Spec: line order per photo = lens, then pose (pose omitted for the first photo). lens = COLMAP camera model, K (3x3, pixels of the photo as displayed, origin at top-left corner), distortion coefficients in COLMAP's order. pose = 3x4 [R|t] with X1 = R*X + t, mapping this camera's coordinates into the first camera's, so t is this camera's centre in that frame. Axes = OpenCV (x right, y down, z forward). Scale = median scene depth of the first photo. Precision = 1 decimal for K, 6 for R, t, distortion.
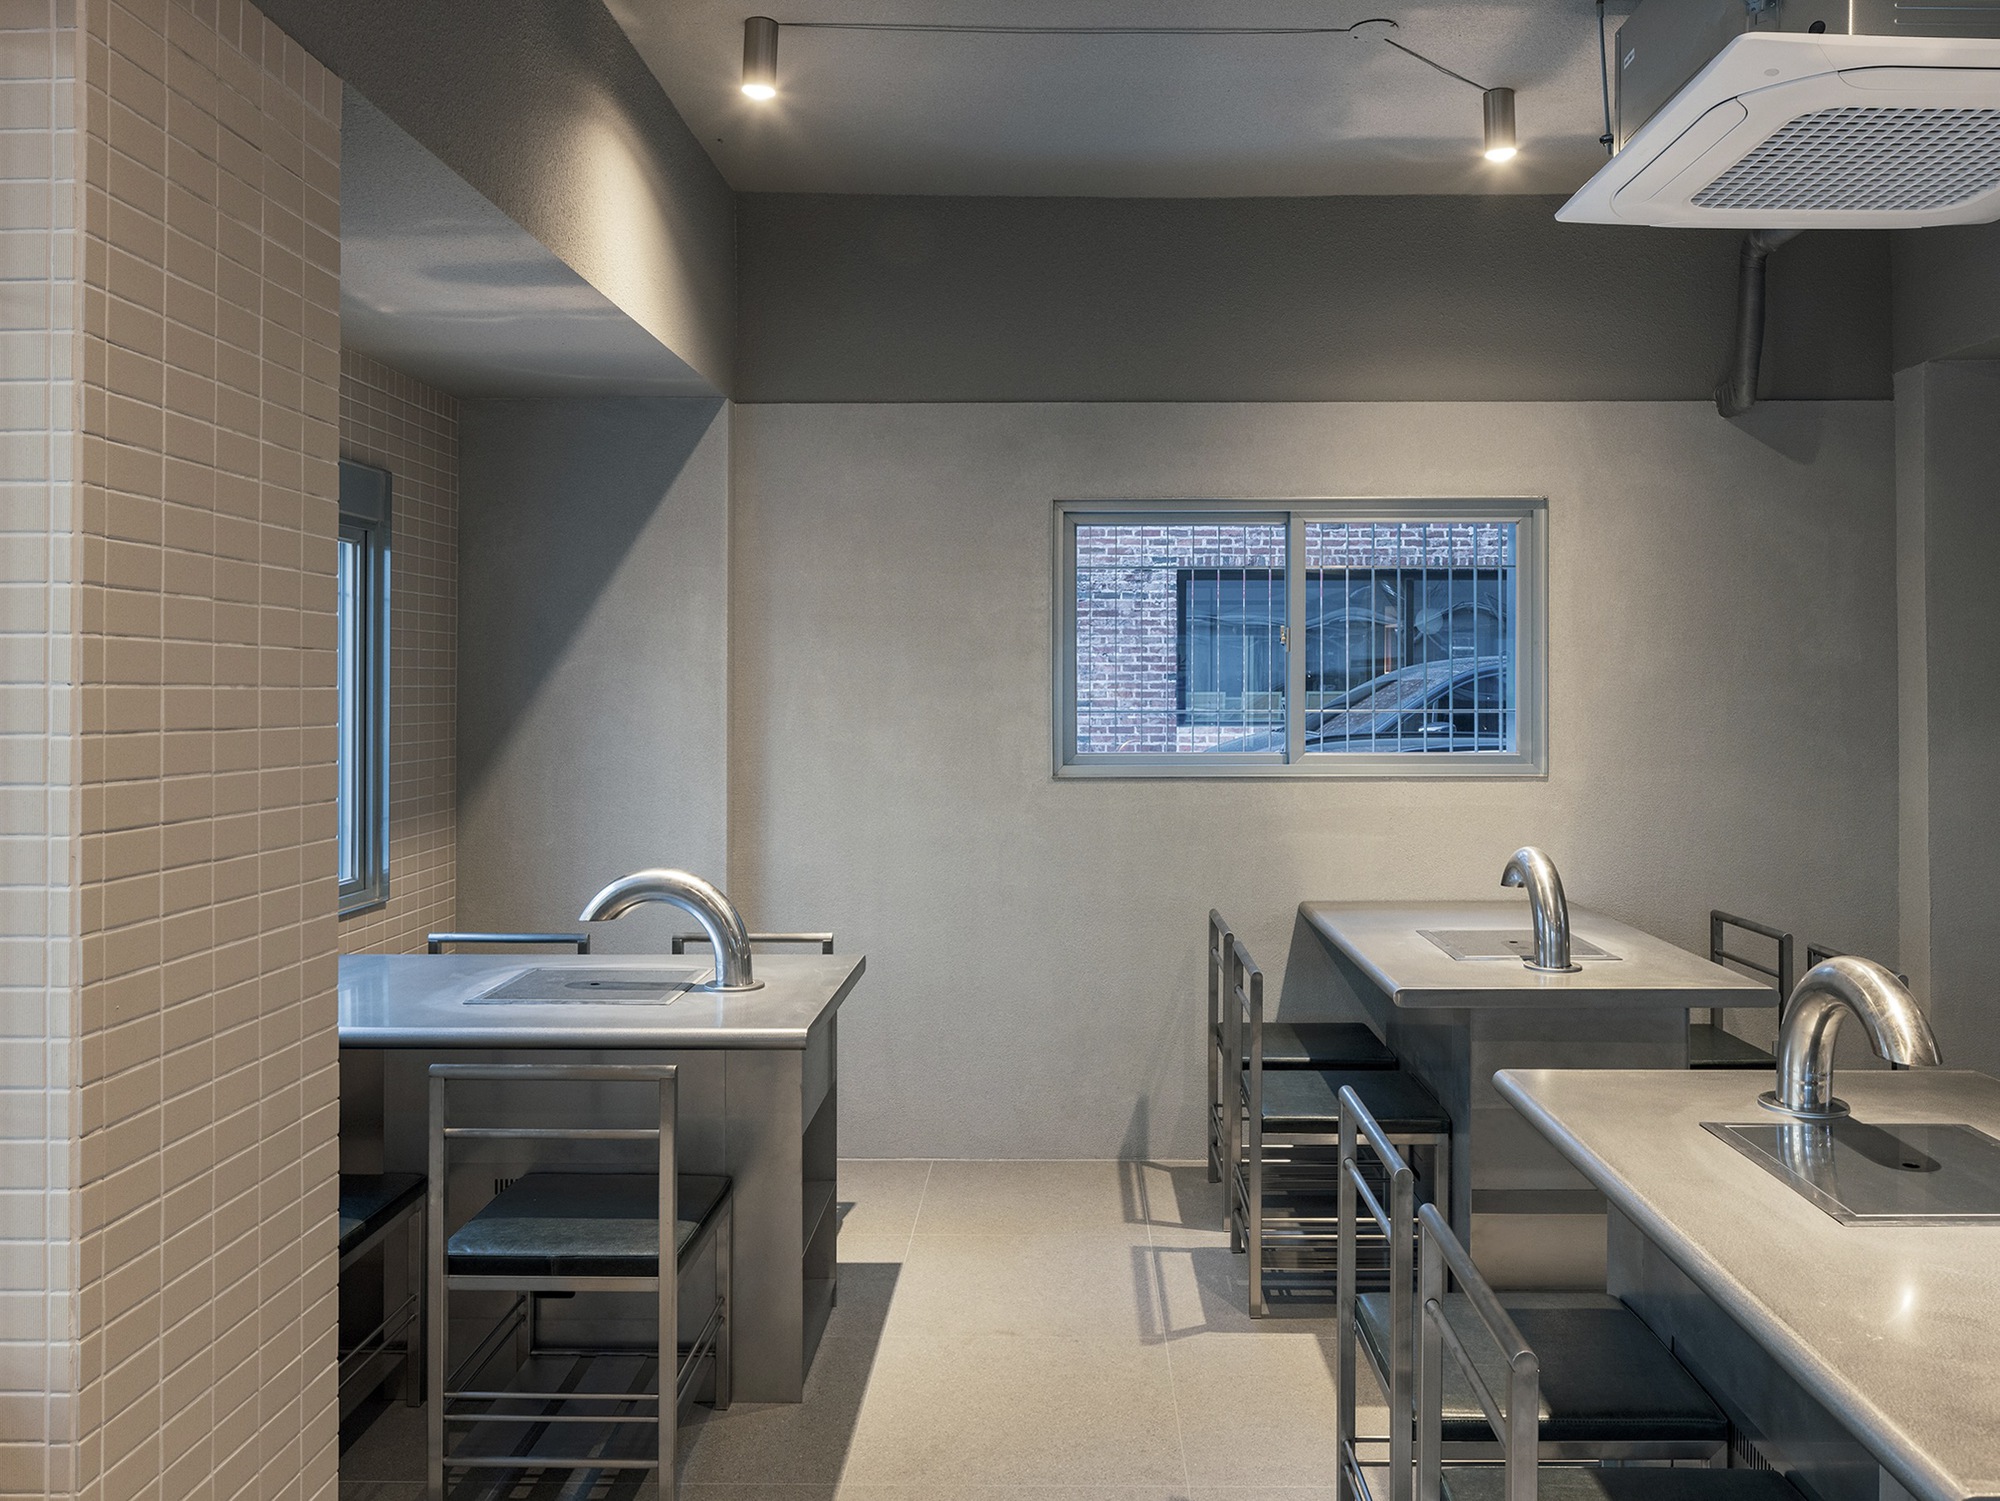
lens RADIAL K [[1529.3, 0, 1007.1], [0, 1529.3, 682.3], [0, 0, 1]] dist [-0.014900, 0.004632]
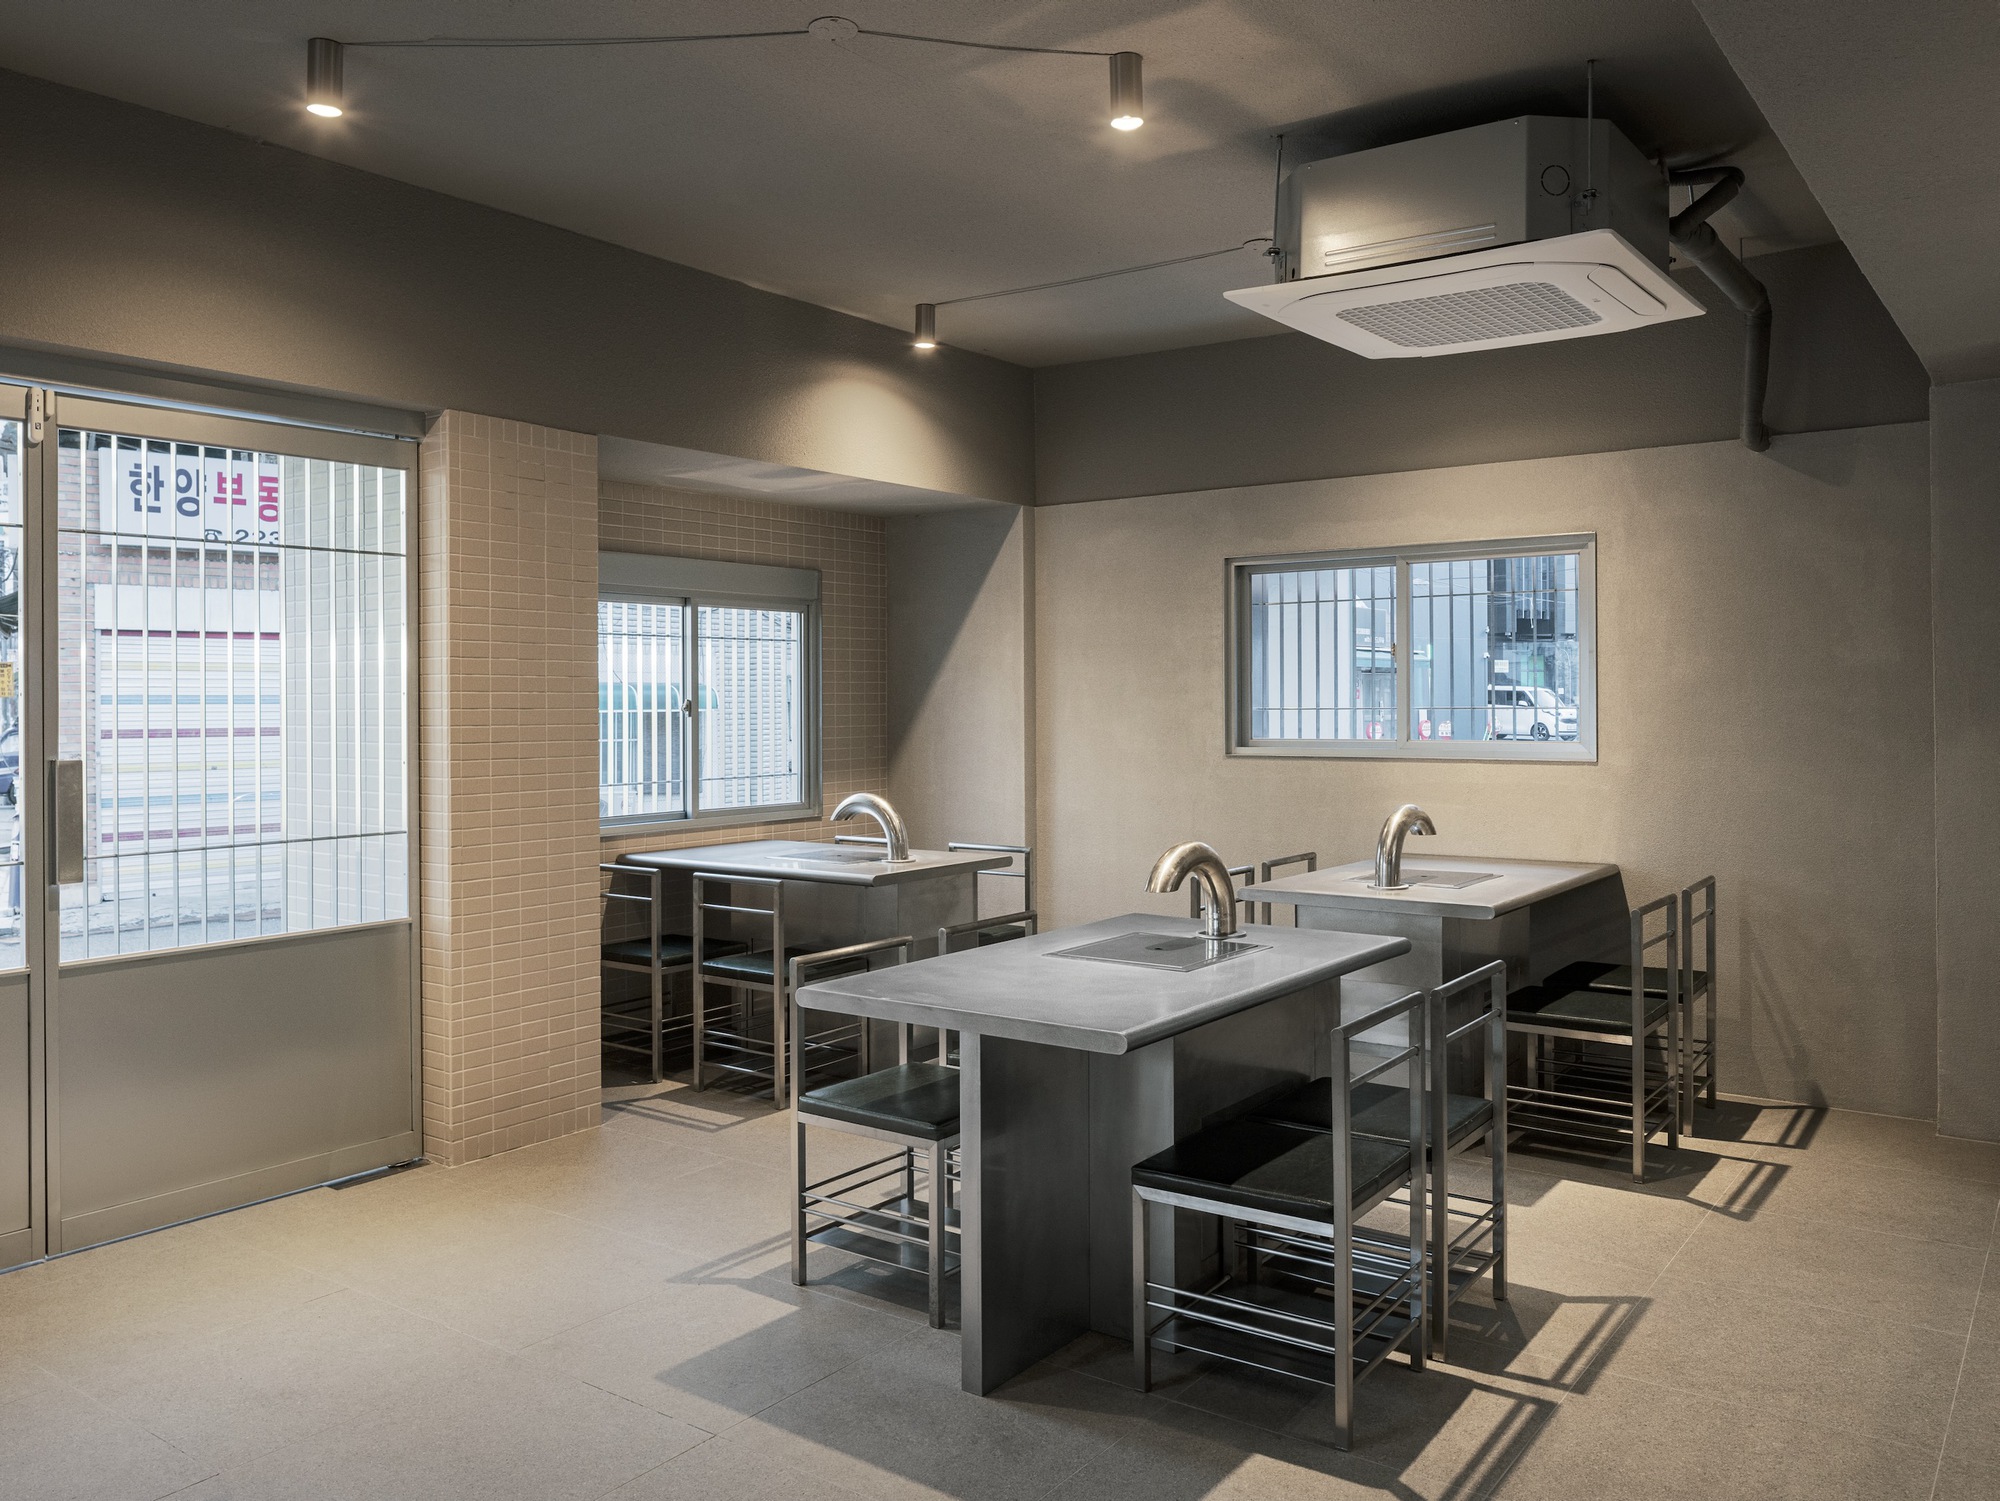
lens RADIAL K [[1529.3, 0, 1007.1], [0, 1529.3, 682.3], [0, 0, 1]] dist [-0.014900, 0.004632]
pose [[0.816425, -0.010401, -0.577358, 0.685000], [0.005465, 0.999932, -0.010286, 0.008739], [0.577426, 0.005243, 0.816426, -0.268450]]
